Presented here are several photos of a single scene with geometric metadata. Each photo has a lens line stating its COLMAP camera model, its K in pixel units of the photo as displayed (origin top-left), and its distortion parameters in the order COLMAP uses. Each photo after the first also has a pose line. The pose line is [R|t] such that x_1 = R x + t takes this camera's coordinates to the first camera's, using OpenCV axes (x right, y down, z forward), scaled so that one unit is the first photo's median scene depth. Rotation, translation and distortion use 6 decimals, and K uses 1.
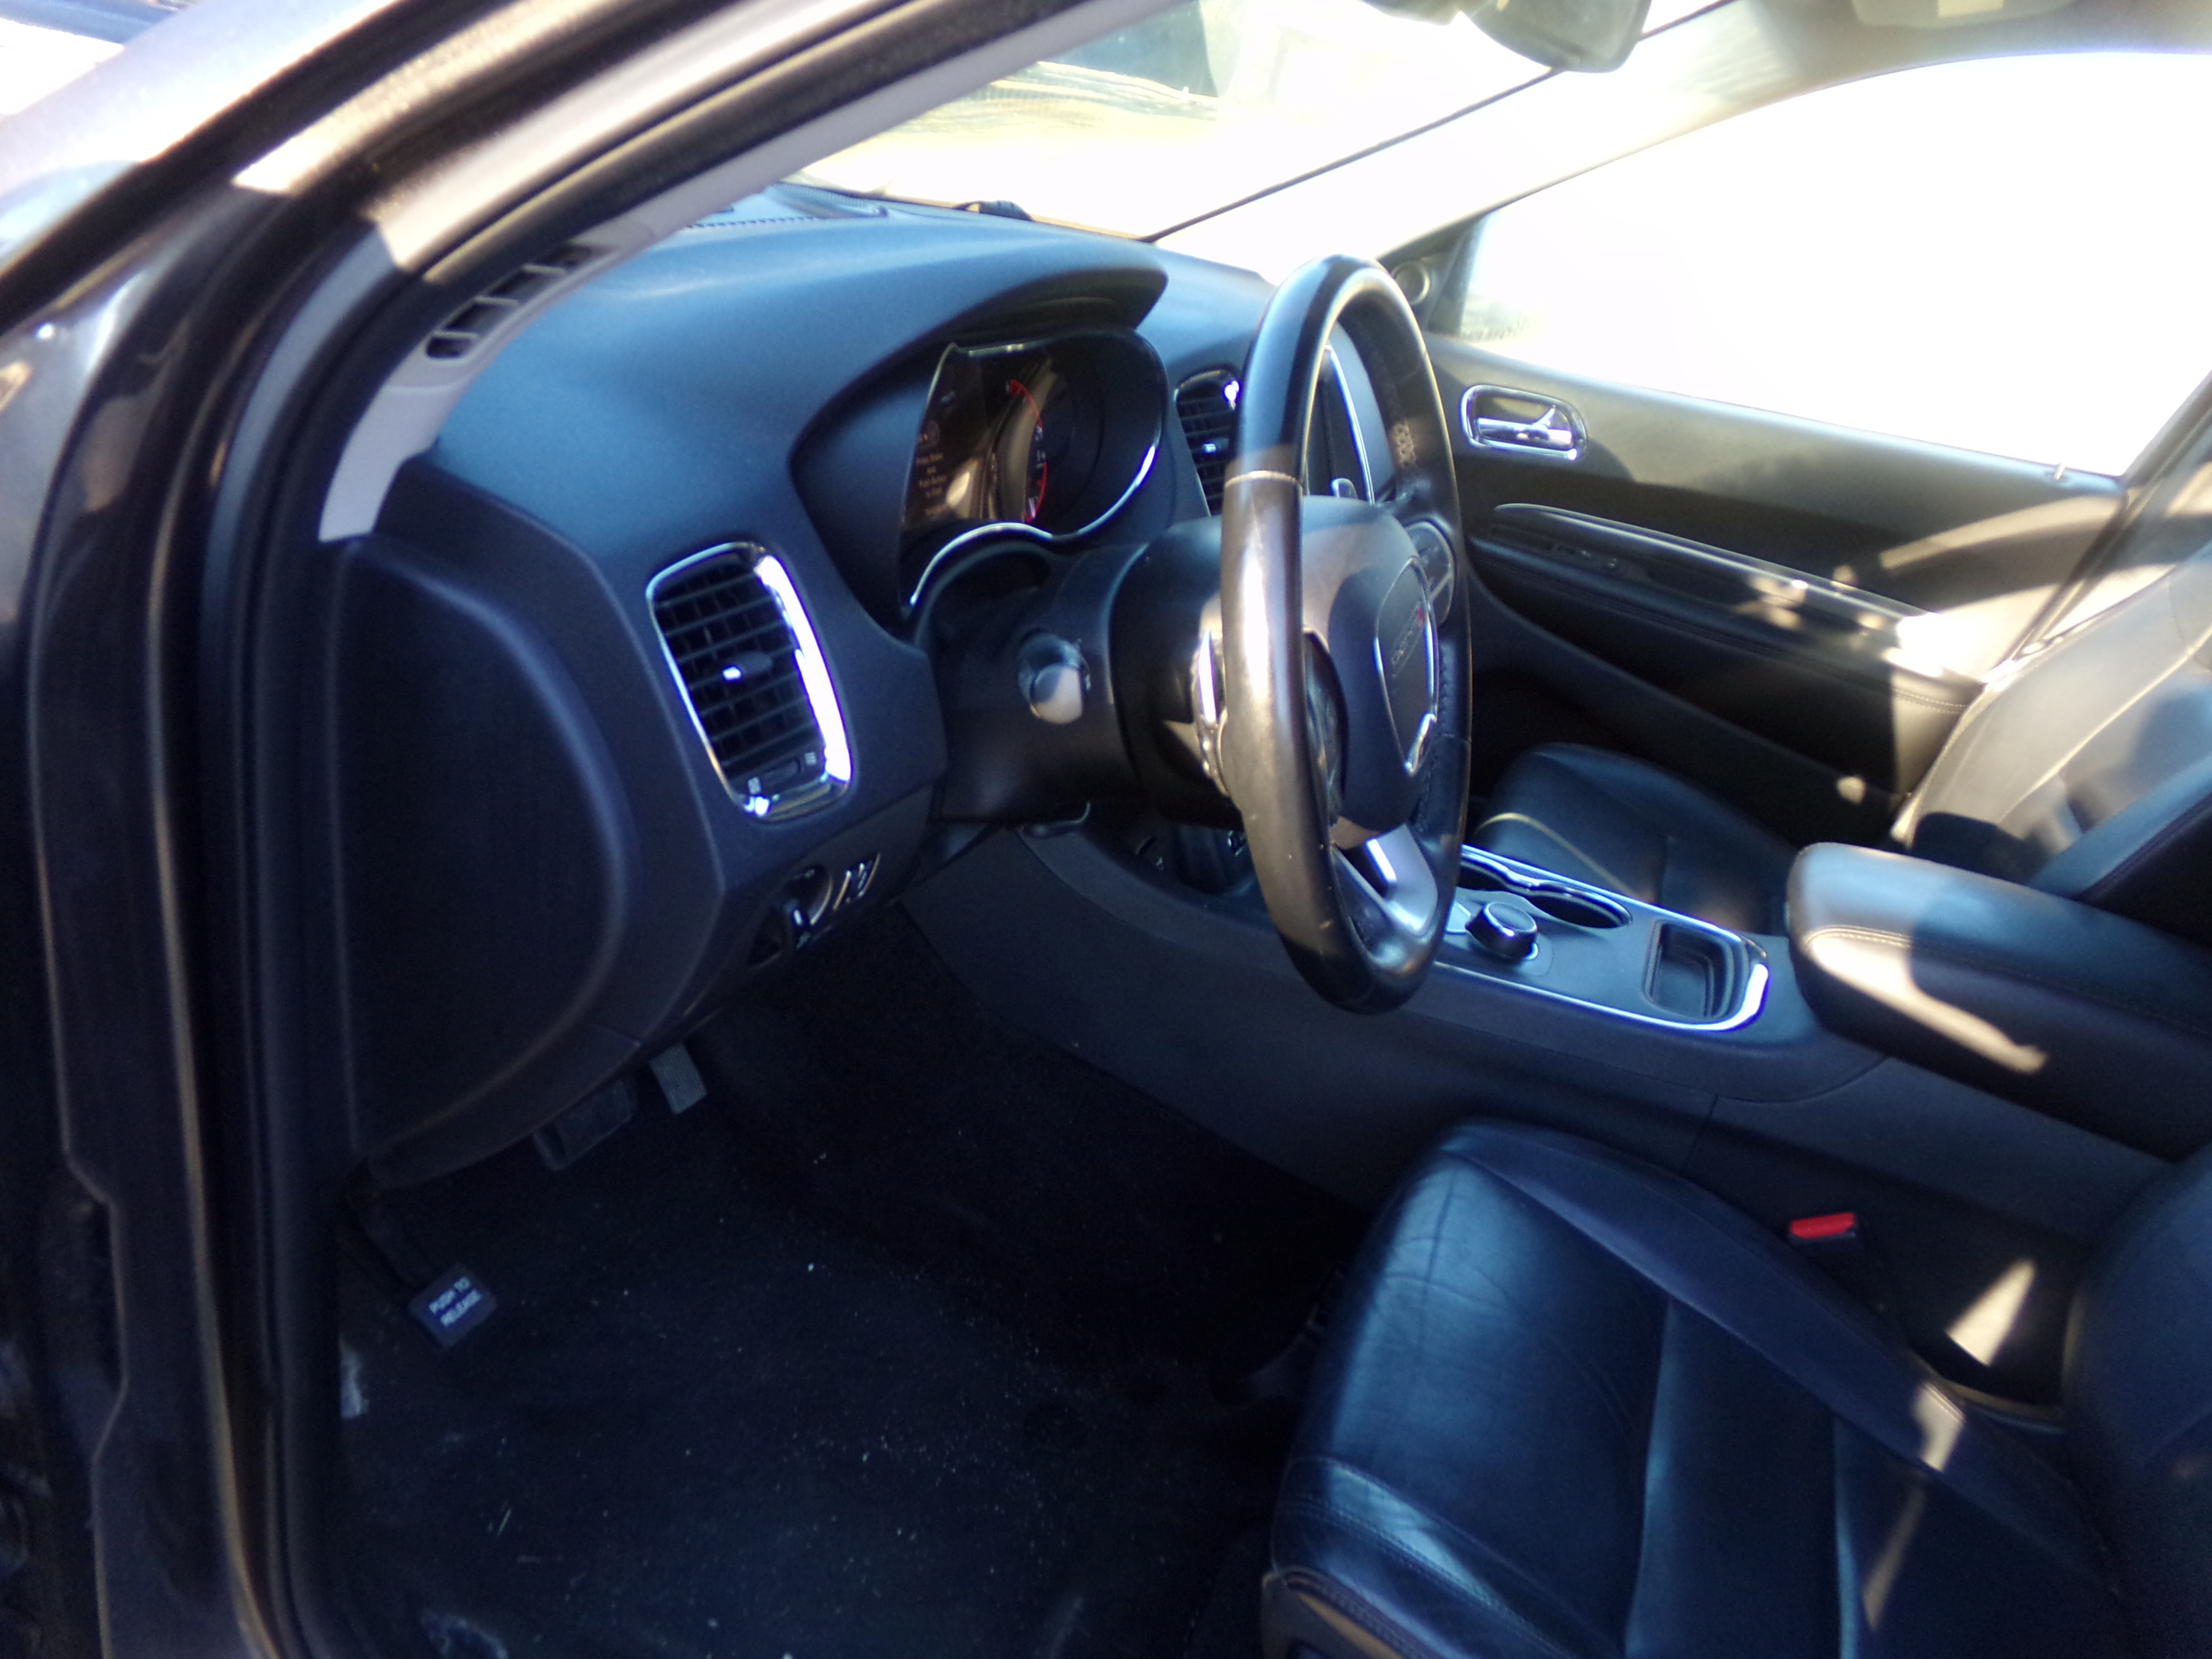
lens RADIAL K [[1464.8, 0, 1073.2], [0, 1464.8, 838.7], [0, 0, 1]] dist [-0.021632, 0.027865]
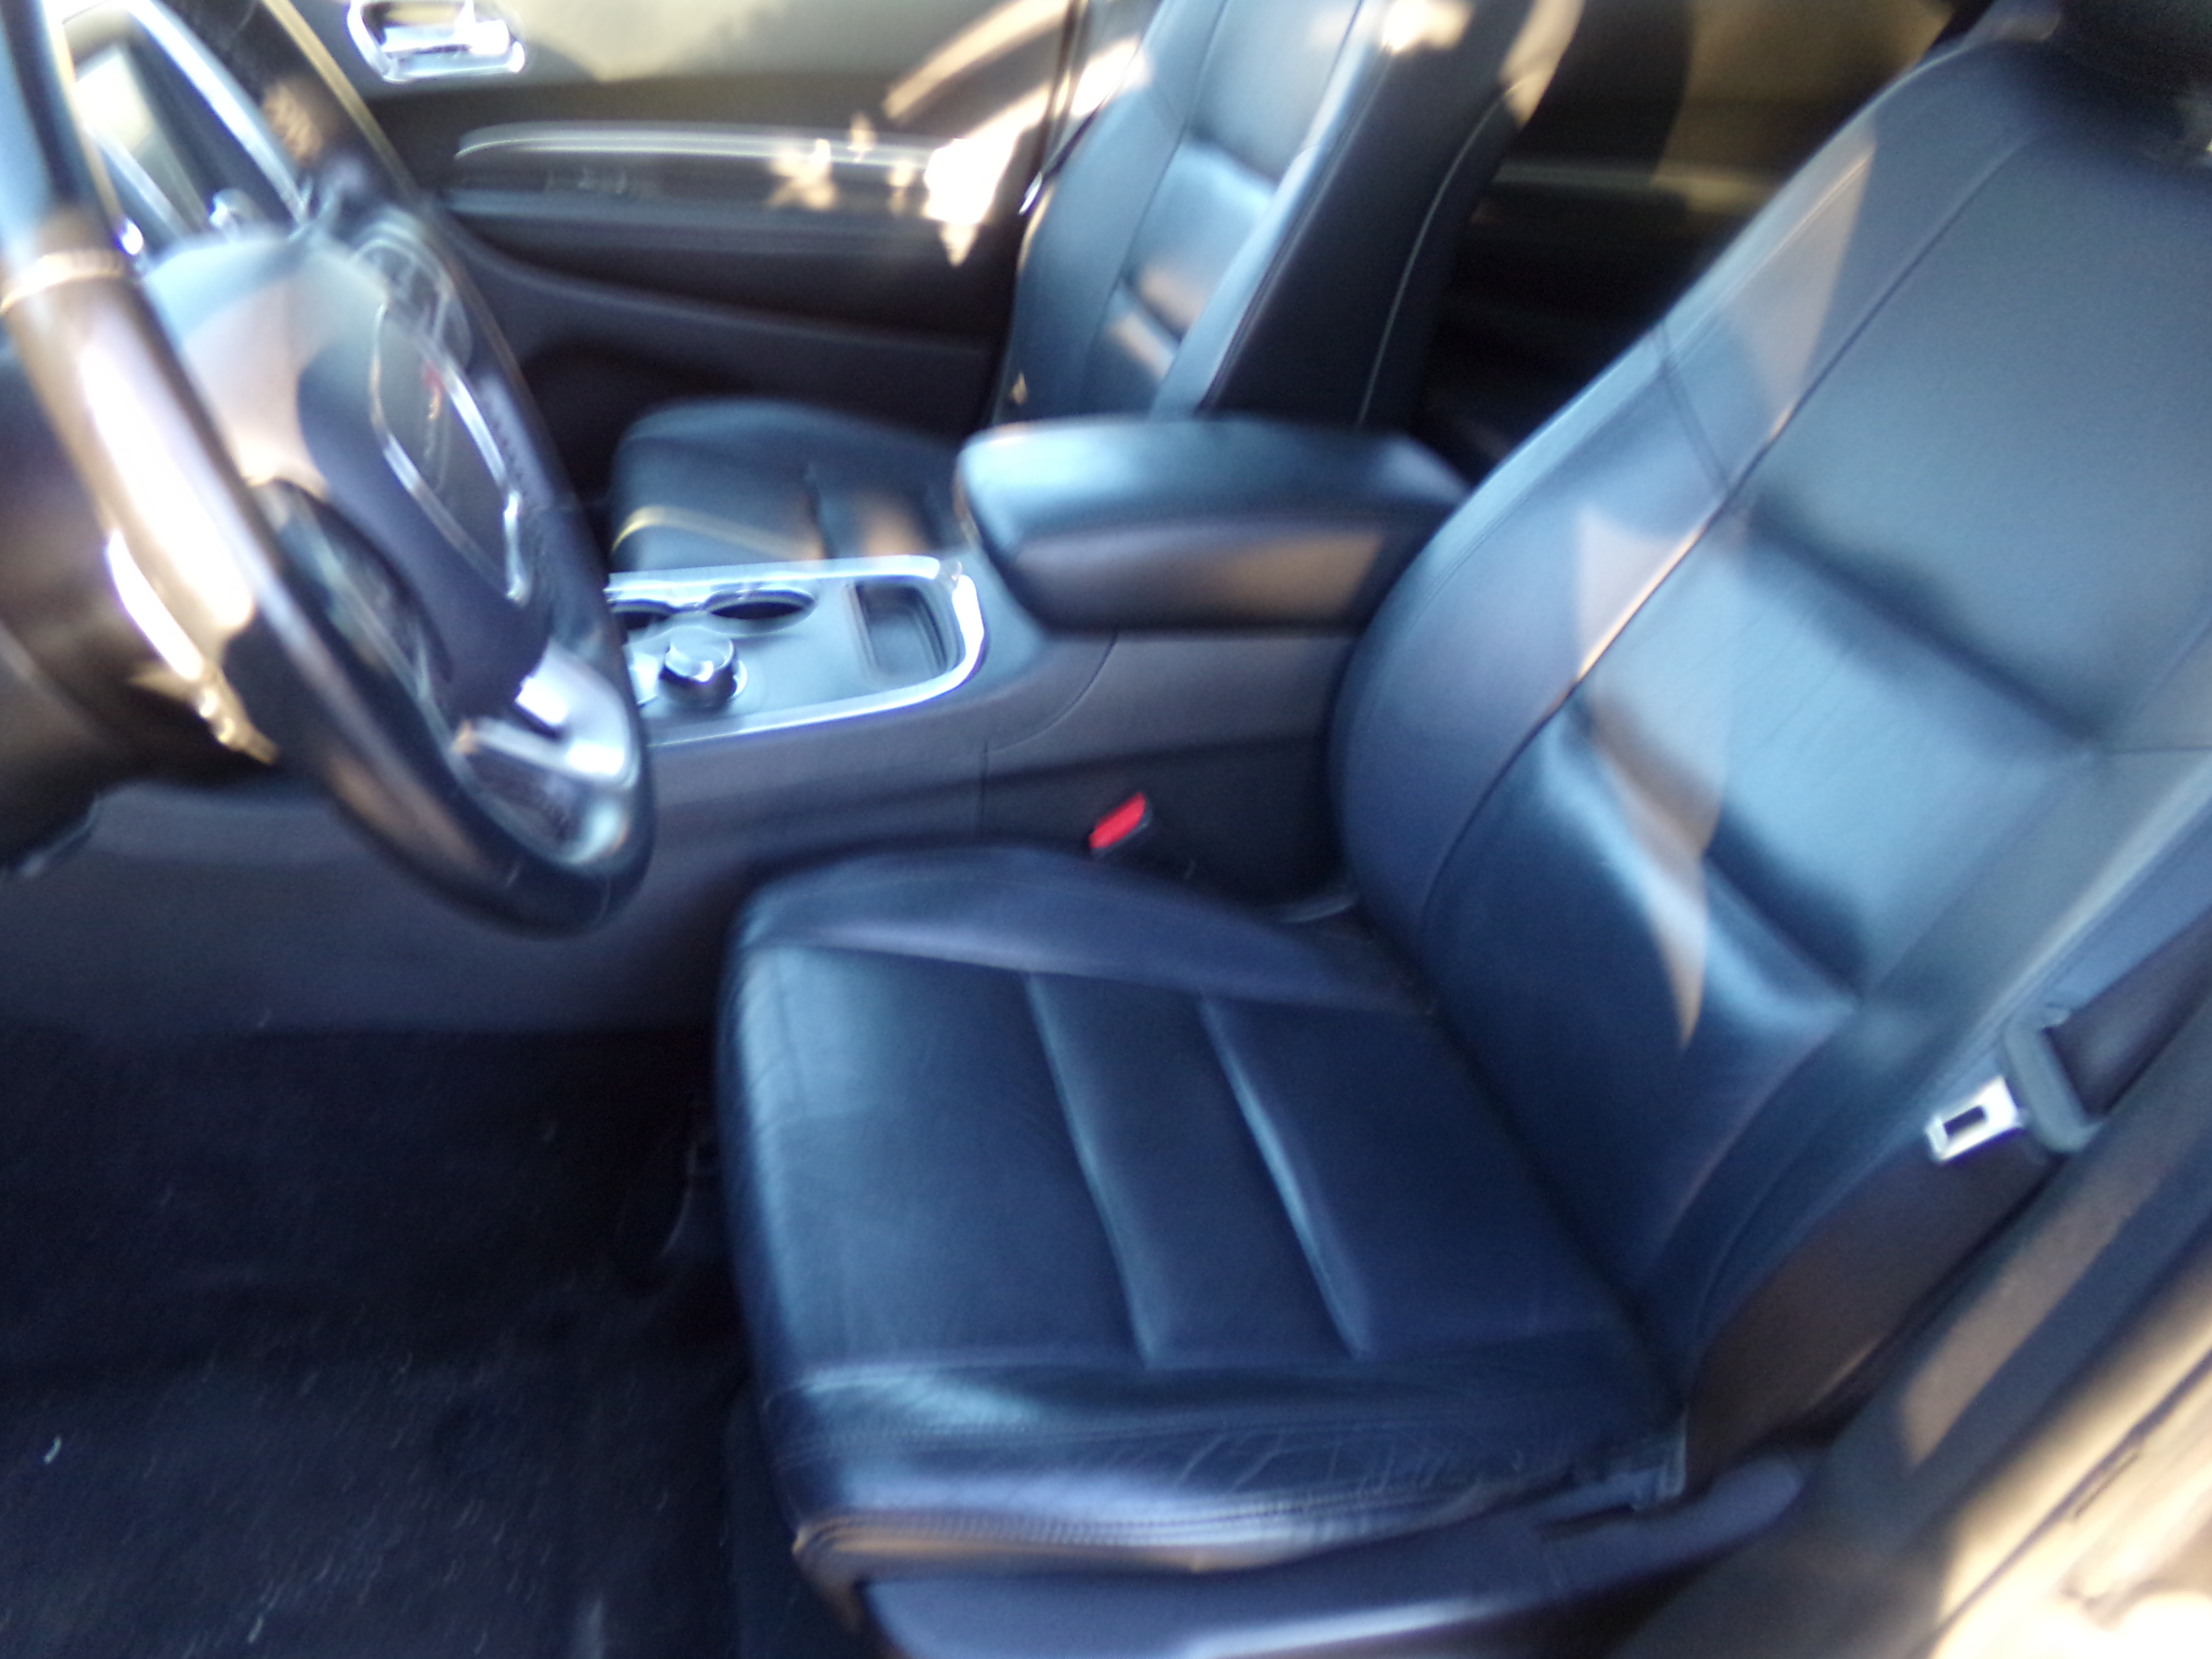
lens RADIAL K [[1535.2, 0, 1106.0], [0, 1535.2, 829.5], [0, 0, 1]] dist [-0.041114, 0.039359]
pose [[0.772666, -0.453057, 0.444664, 0.041634], [0.343204, 0.887400, 0.307786, -0.049375], [-0.534039, -0.085206, 0.841155, 0.123139]]
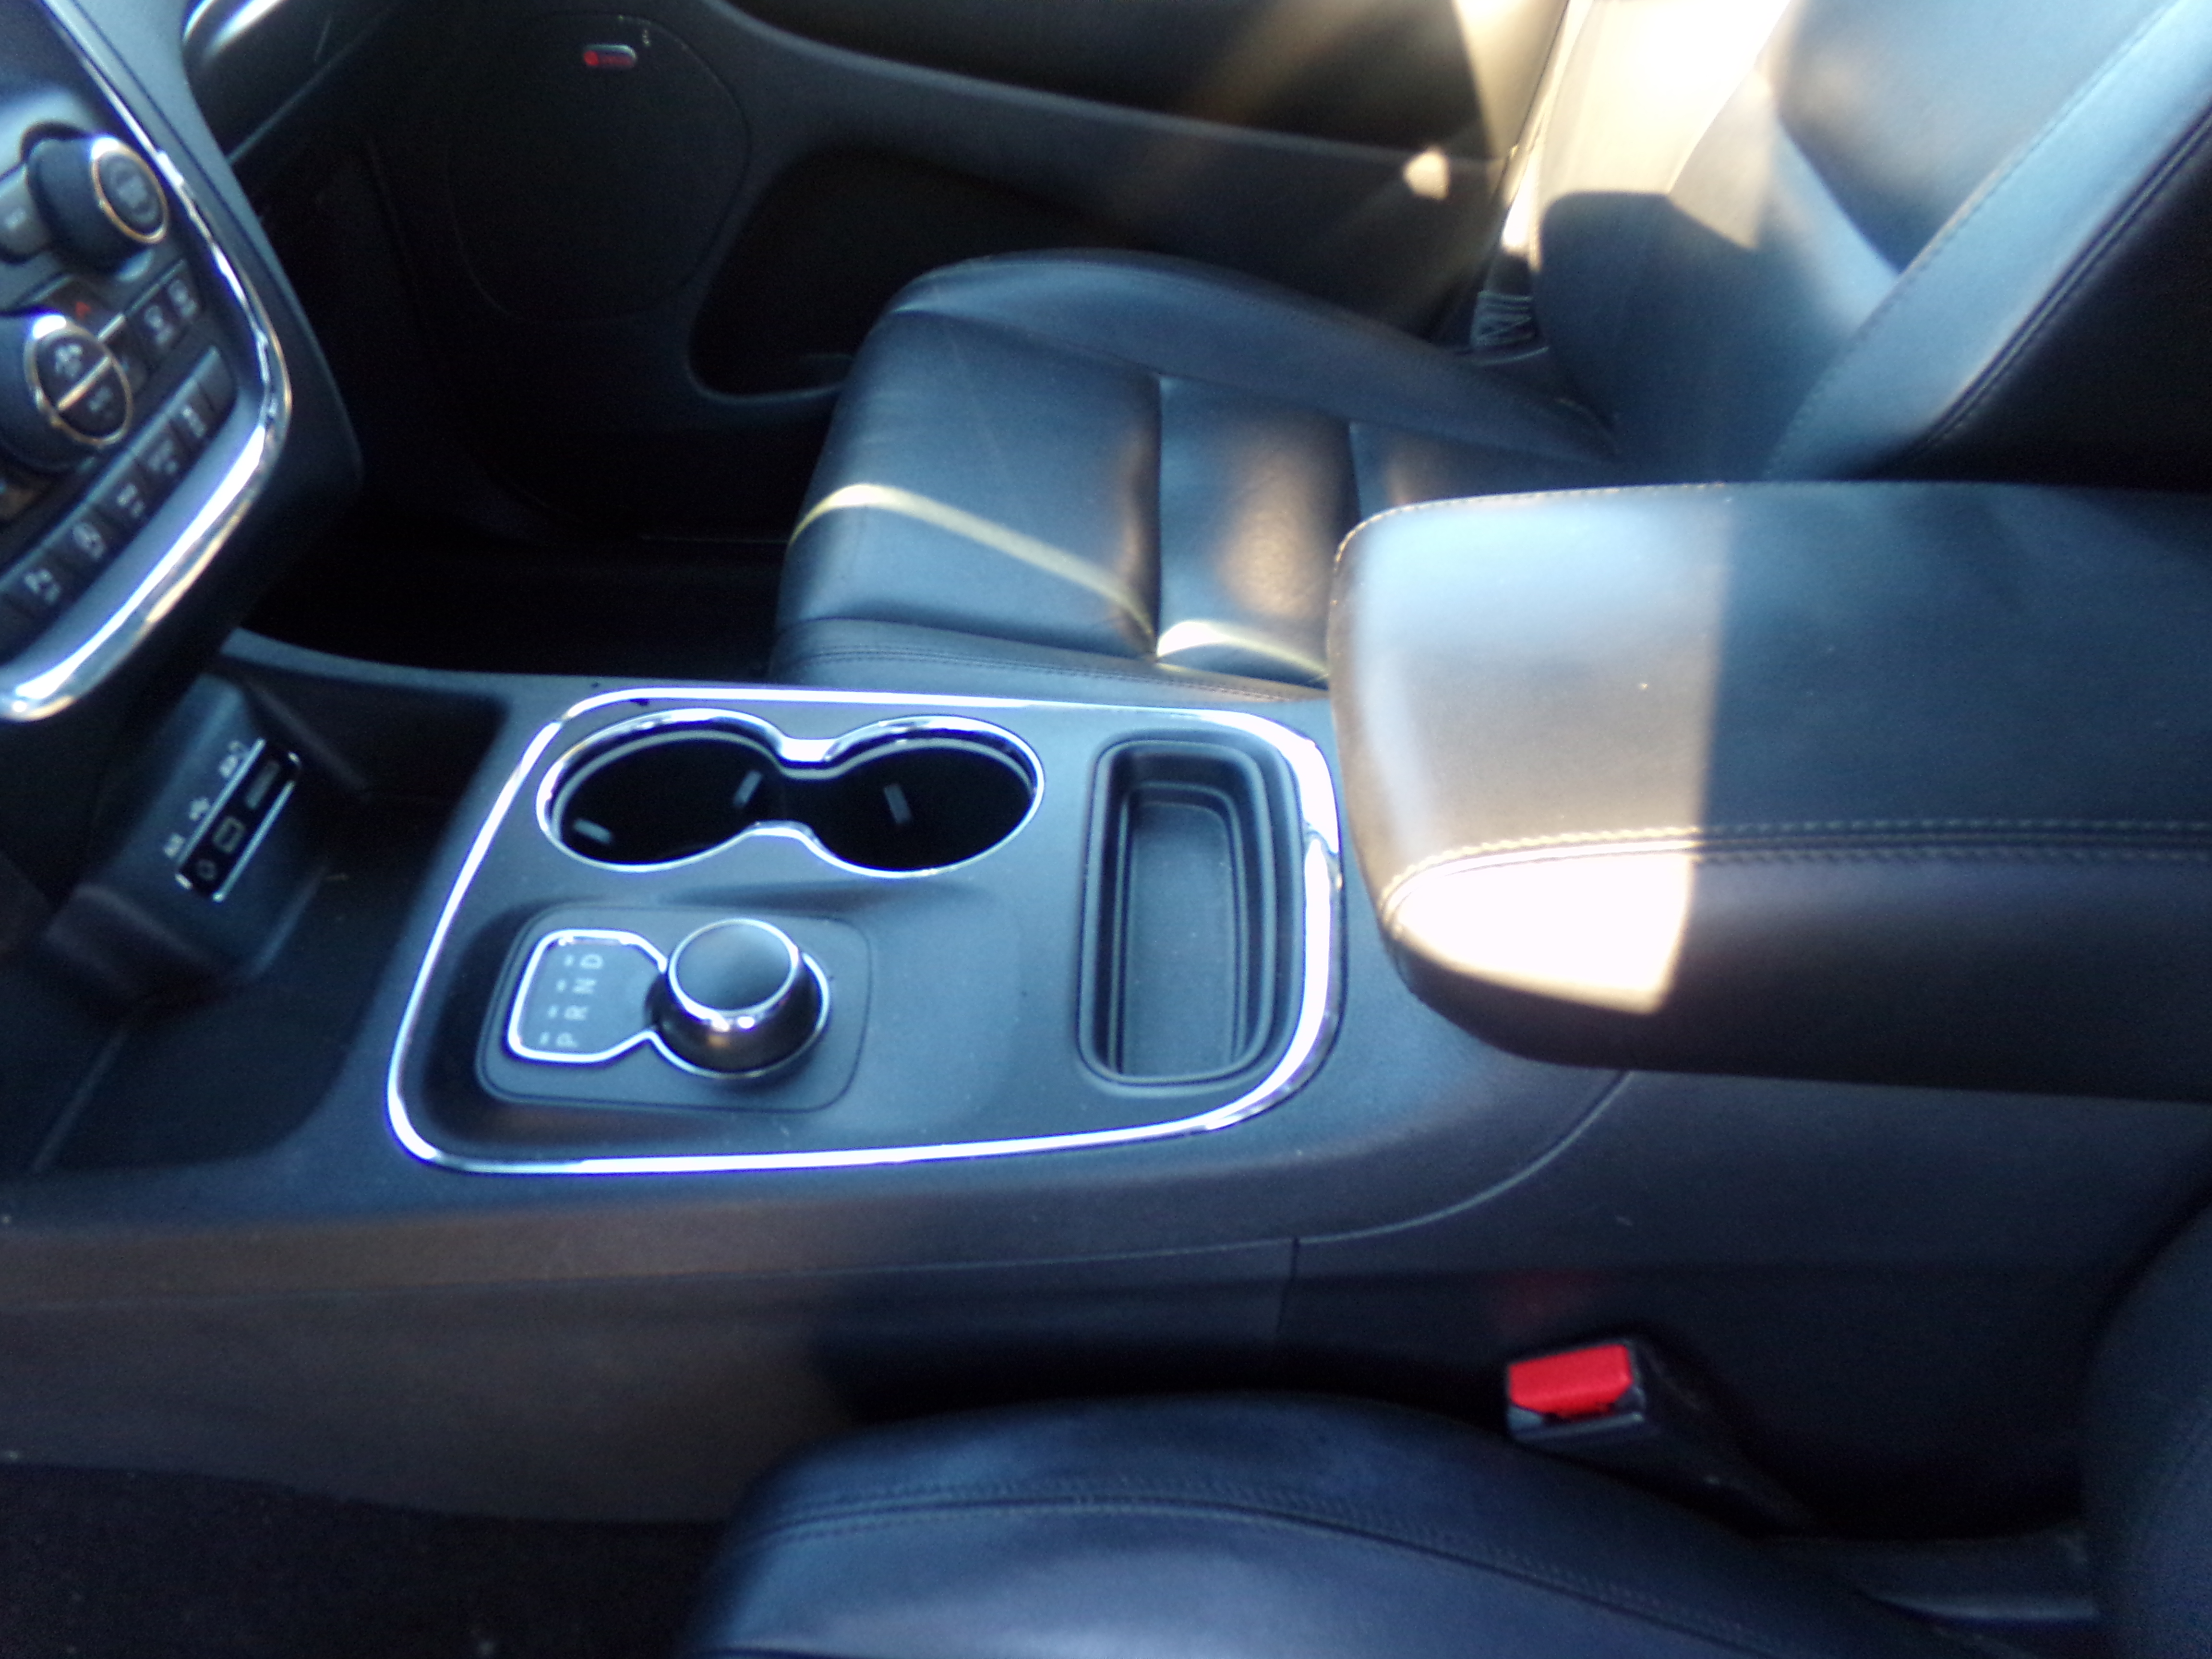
lens RADIAL K [[1464.8, 0, 1073.2], [0, 1464.8, 838.7], [0, 0, 1]] dist [-0.021632, 0.027865]
pose [[0.920087, -0.374013, 0.116418, 0.353240], [0.309571, 0.876390, 0.368926, -0.097589], [-0.240011, -0.303404, 0.922139, 0.618756]]
